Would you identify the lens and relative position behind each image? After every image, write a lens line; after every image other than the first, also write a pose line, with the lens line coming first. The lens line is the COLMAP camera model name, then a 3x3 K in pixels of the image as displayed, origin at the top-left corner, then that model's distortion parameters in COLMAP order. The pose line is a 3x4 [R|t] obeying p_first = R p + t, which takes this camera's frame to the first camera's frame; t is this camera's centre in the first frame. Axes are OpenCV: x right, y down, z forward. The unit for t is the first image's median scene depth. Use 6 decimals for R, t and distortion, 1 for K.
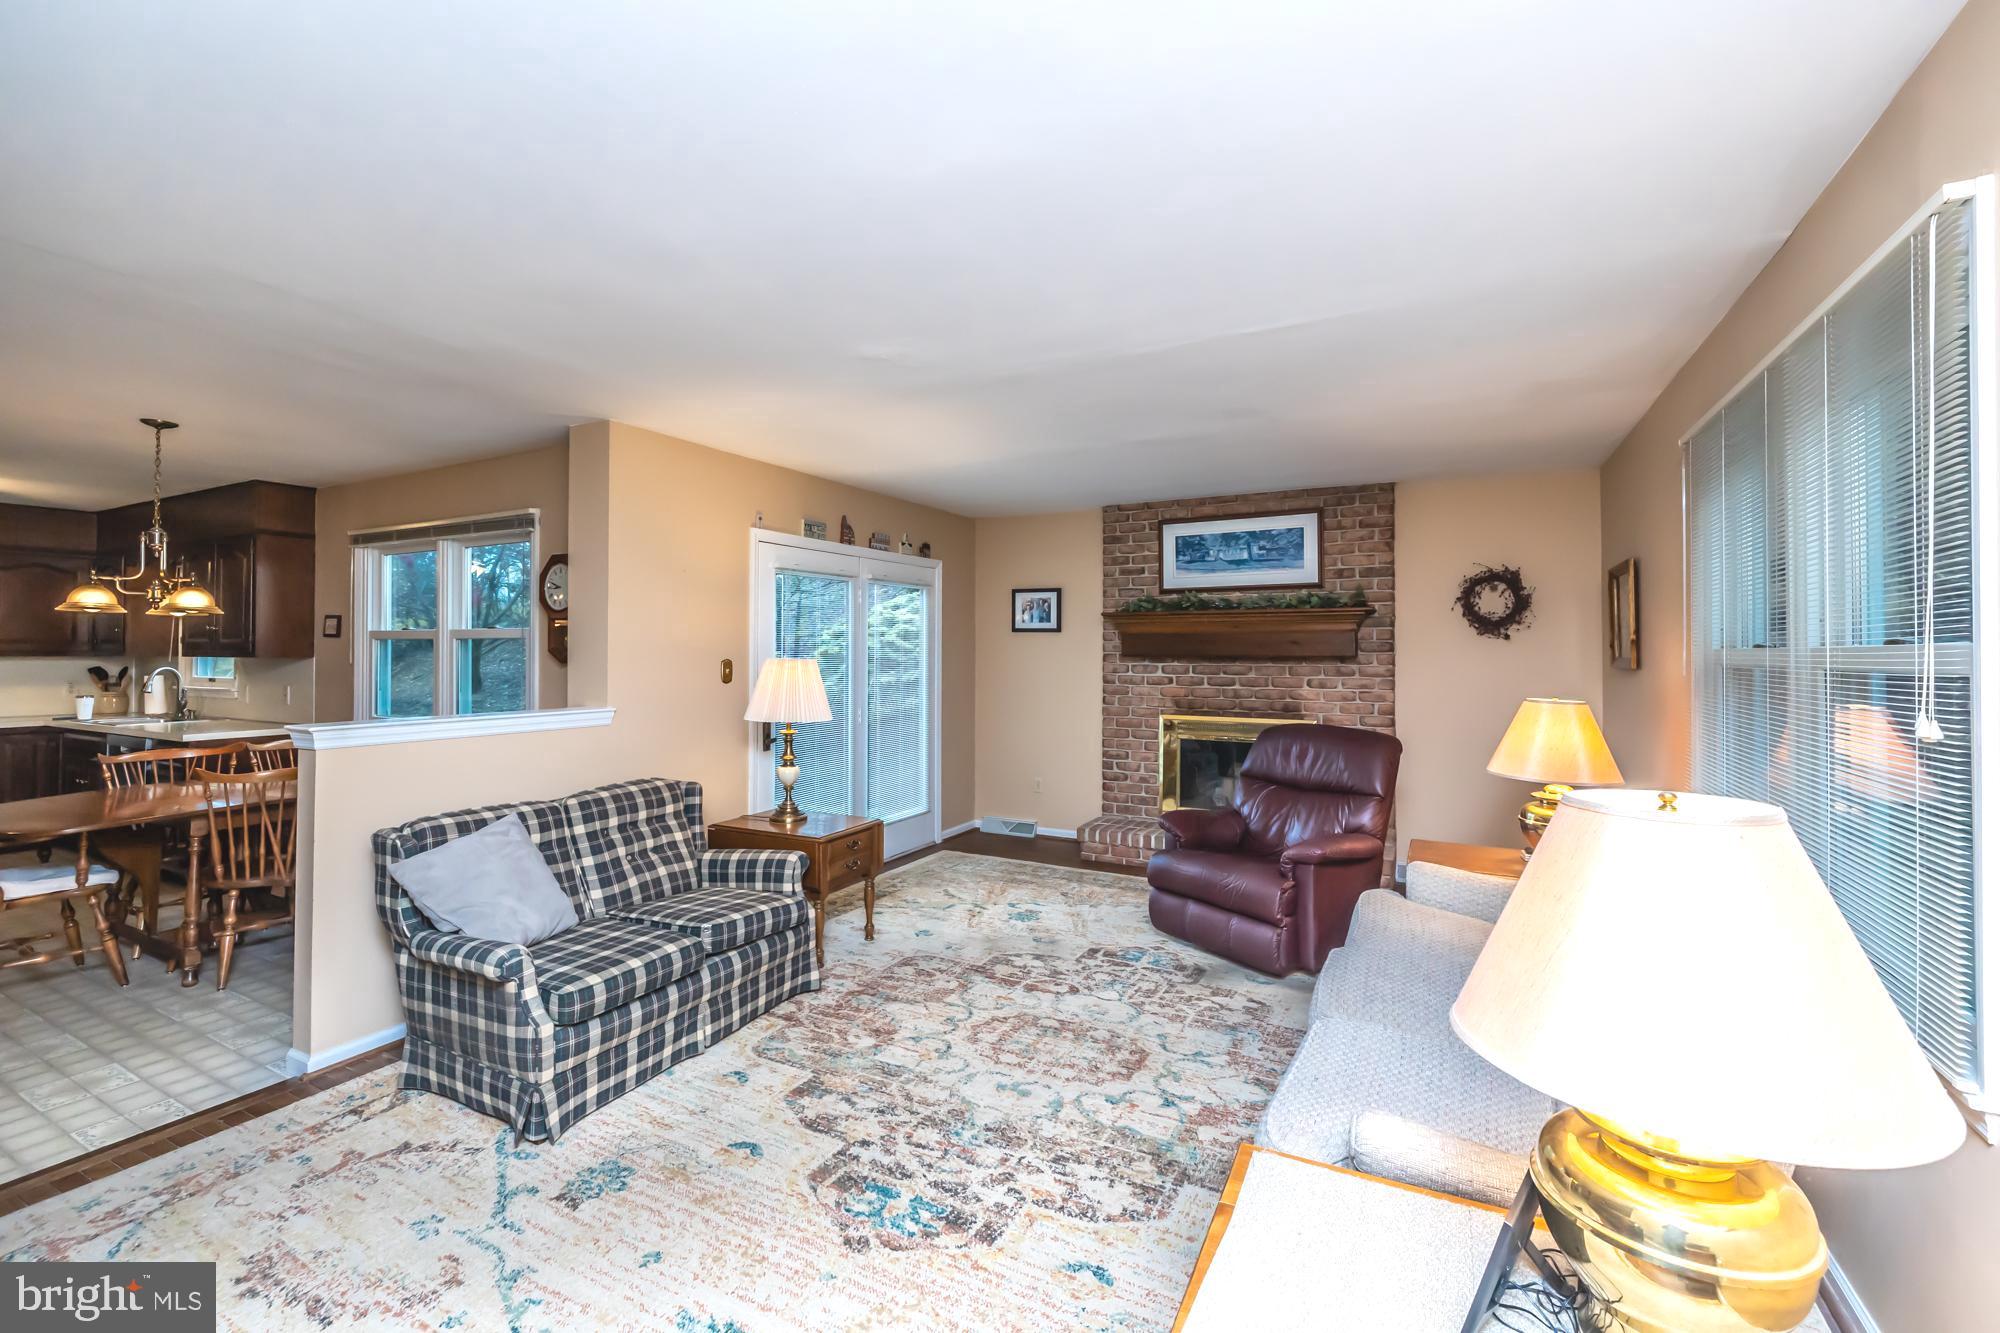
lens RADIAL K [[841.5, 0, 1002.7], [0, 841.5, 650.6], [0, 0, 1]] dist [0.001675, 0.000240]
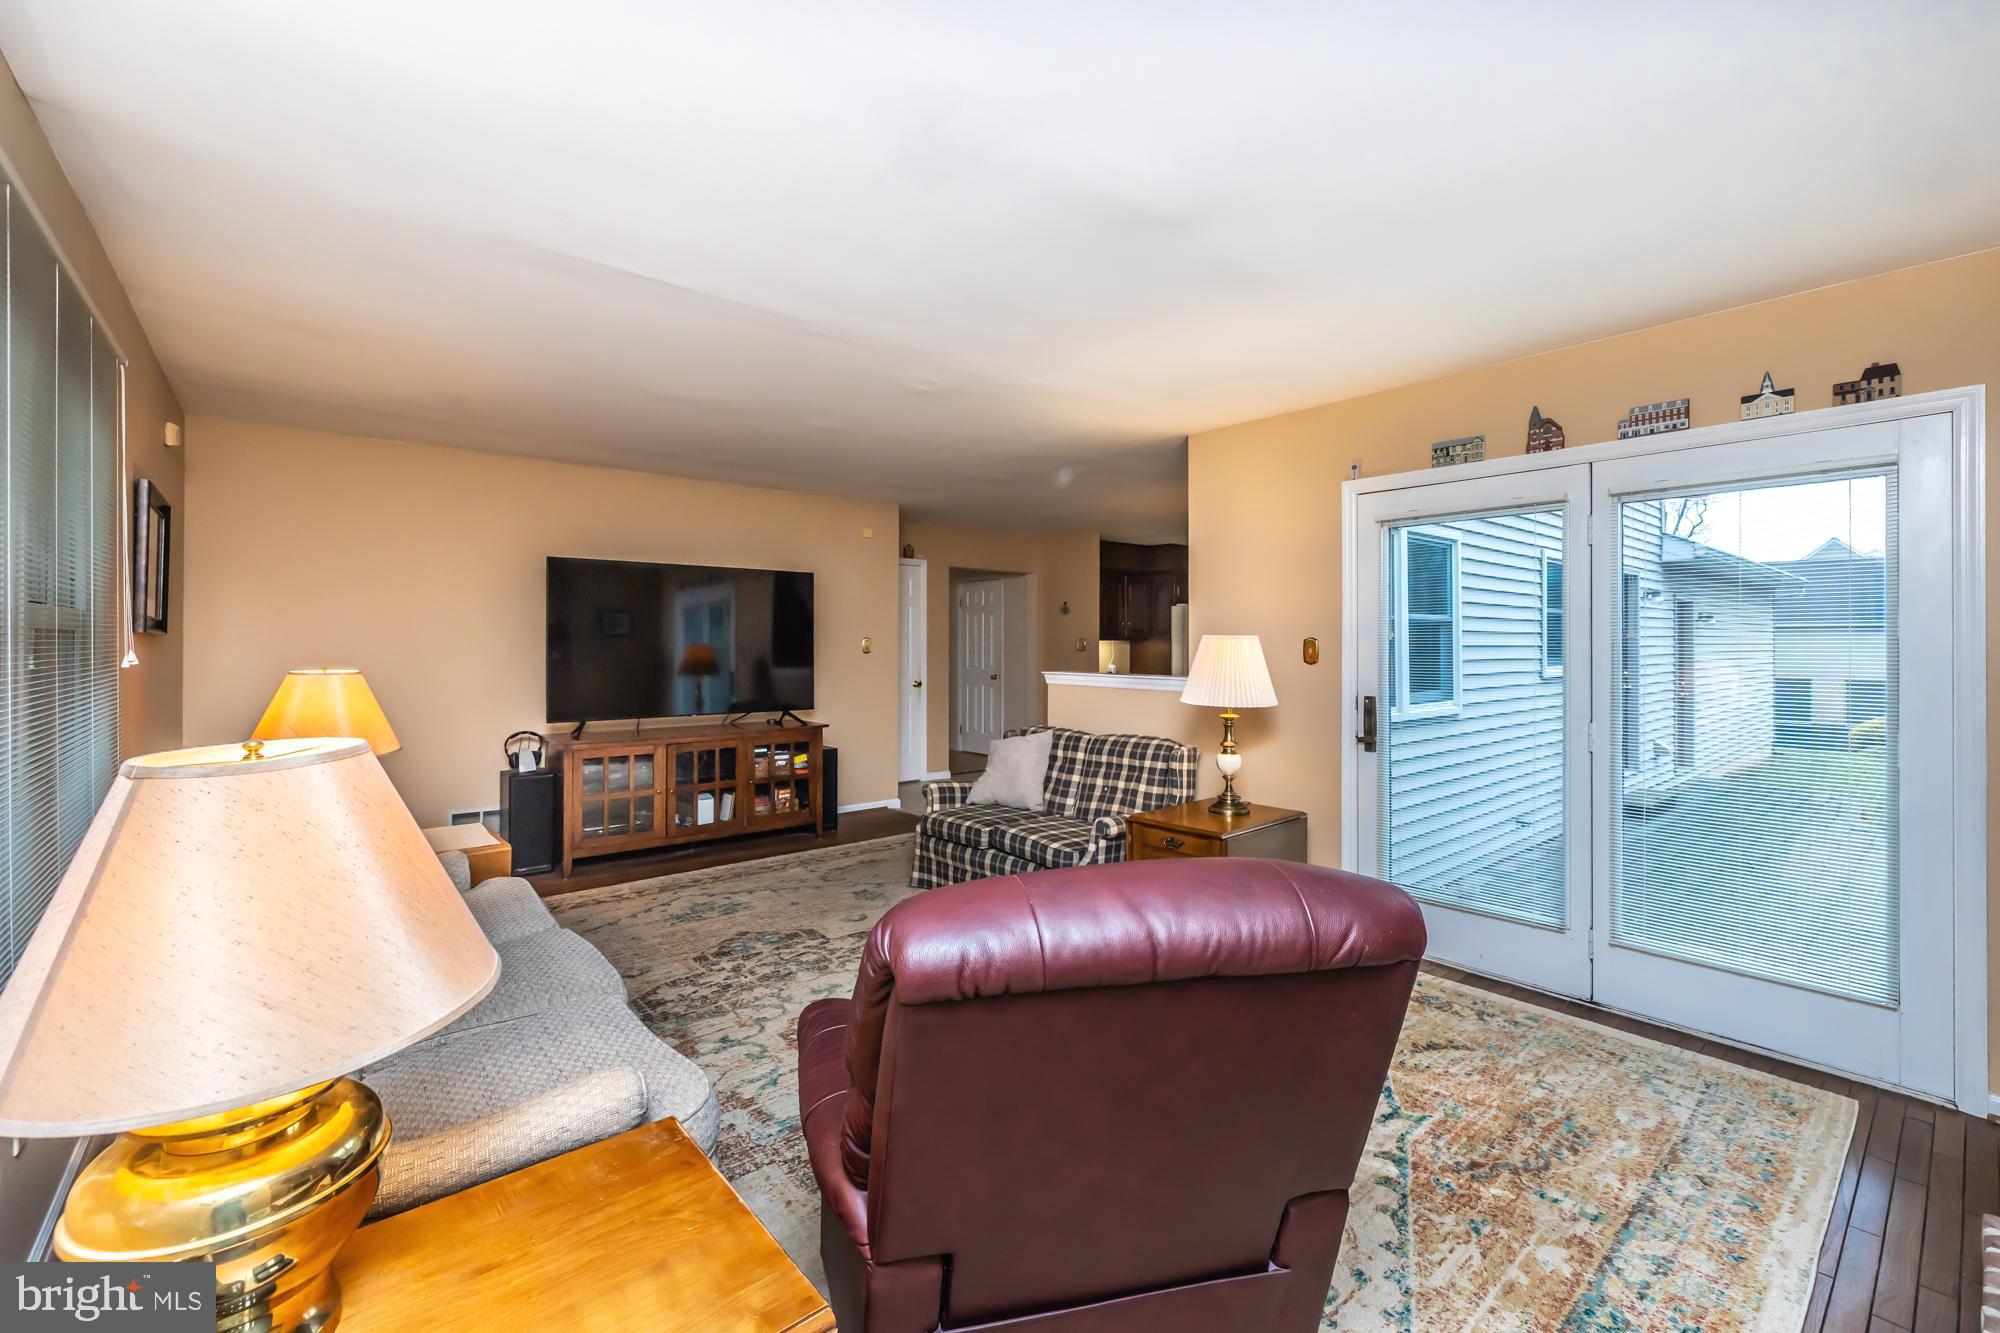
lens RADIAL K [[841.5, 0, 1002.7], [0, 841.5, 650.6], [0, 0, 1]] dist [0.001675, 0.000240]
pose [[-0.367923, 0.010361, -0.929798, 1.142646], [0.000338, 0.999939, 0.011009, 0.025149], [0.929856, 0.003737, -0.367905, 1.848984]]
